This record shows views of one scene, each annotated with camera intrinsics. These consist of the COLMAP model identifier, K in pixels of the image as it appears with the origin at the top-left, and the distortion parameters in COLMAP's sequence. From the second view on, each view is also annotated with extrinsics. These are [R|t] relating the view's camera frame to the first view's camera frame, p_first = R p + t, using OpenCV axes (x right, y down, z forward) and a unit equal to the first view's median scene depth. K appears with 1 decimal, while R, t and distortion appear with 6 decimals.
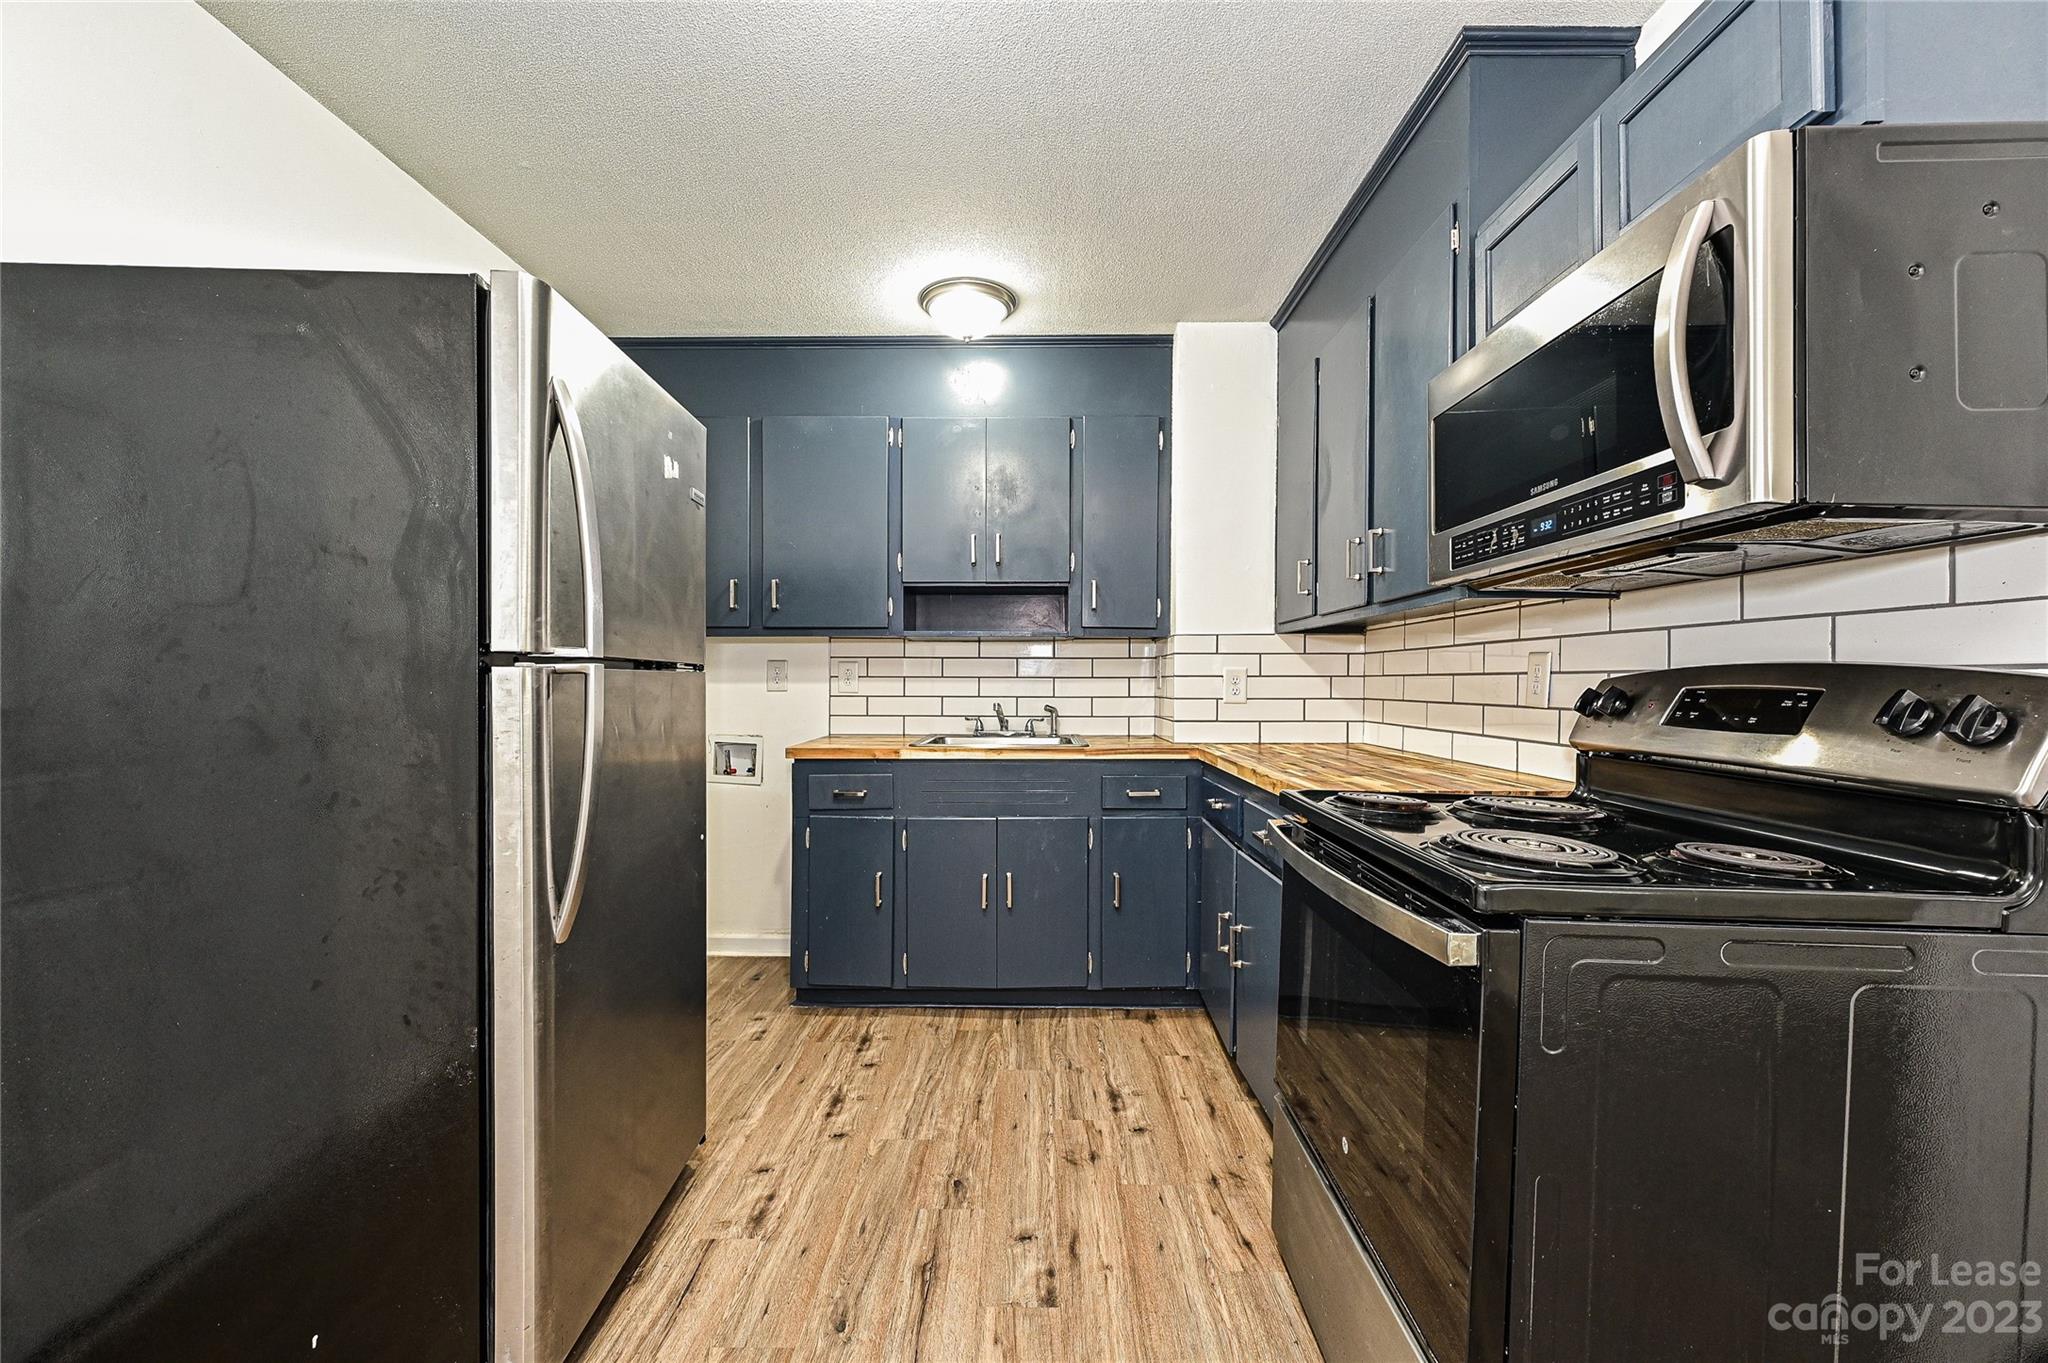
lens RADIAL K [[819.3, 0, 1021.6], [0, 819.3, 692.0], [0, 0, 1]] dist [-0.001138, -0.000504]
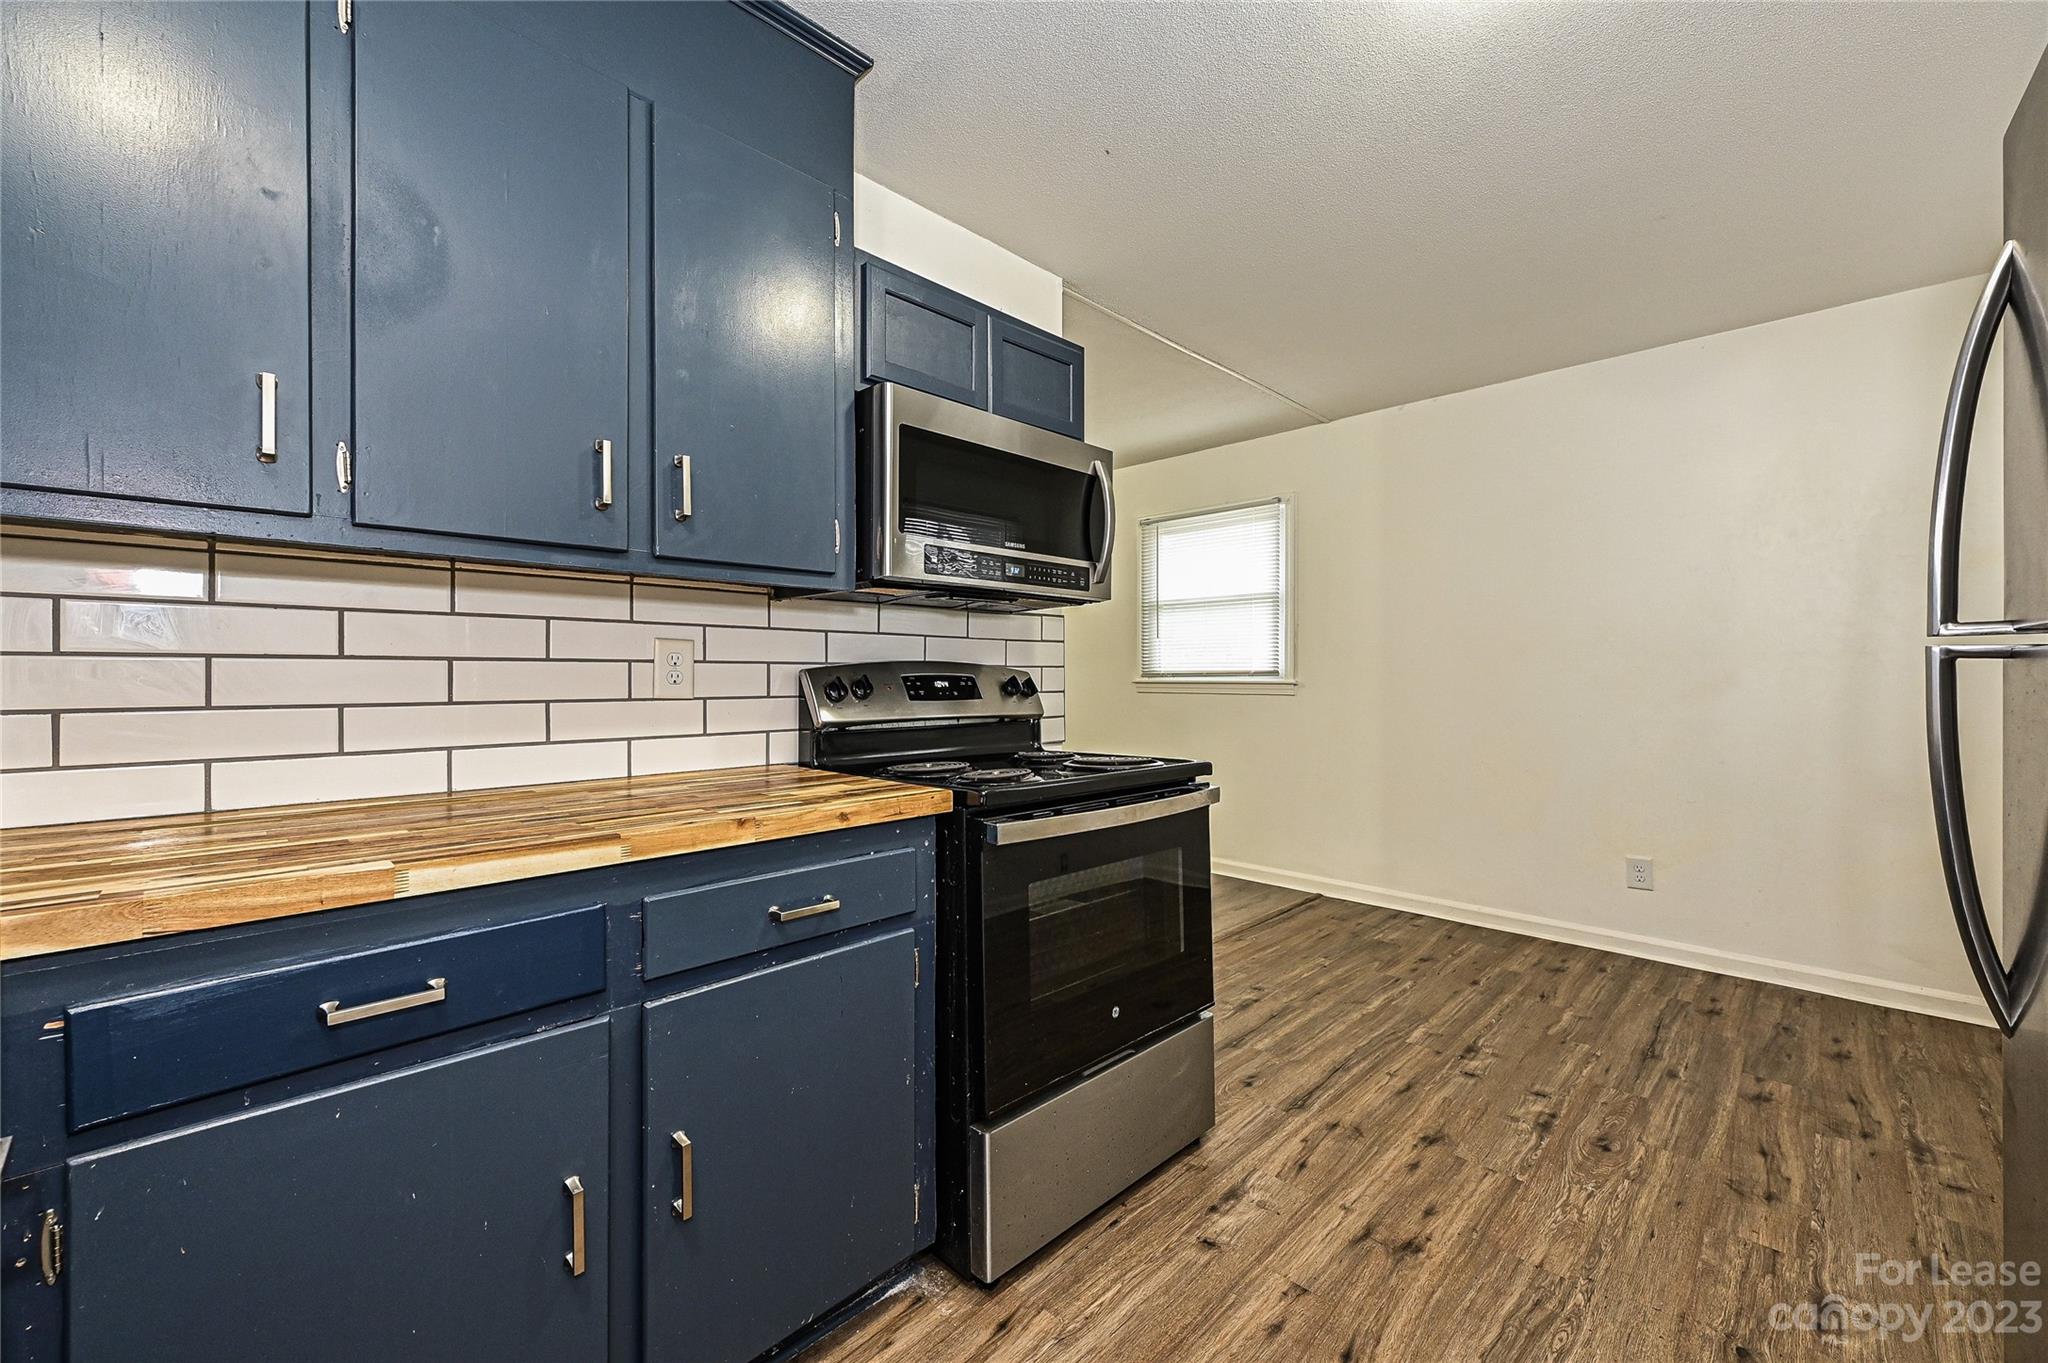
lens RADIAL K [[819.3, 0, 1012.3], [0, 819.3, 682.6], [0, 0, 1]] dist [-0.001138, -0.000504]
pose [[-0.716087, -0.005452, 0.697990, -0.243691], [0.008870, 0.999818, 0.016909, -0.010118], [-0.697955, 0.018300, -0.715908, 1.186122]]
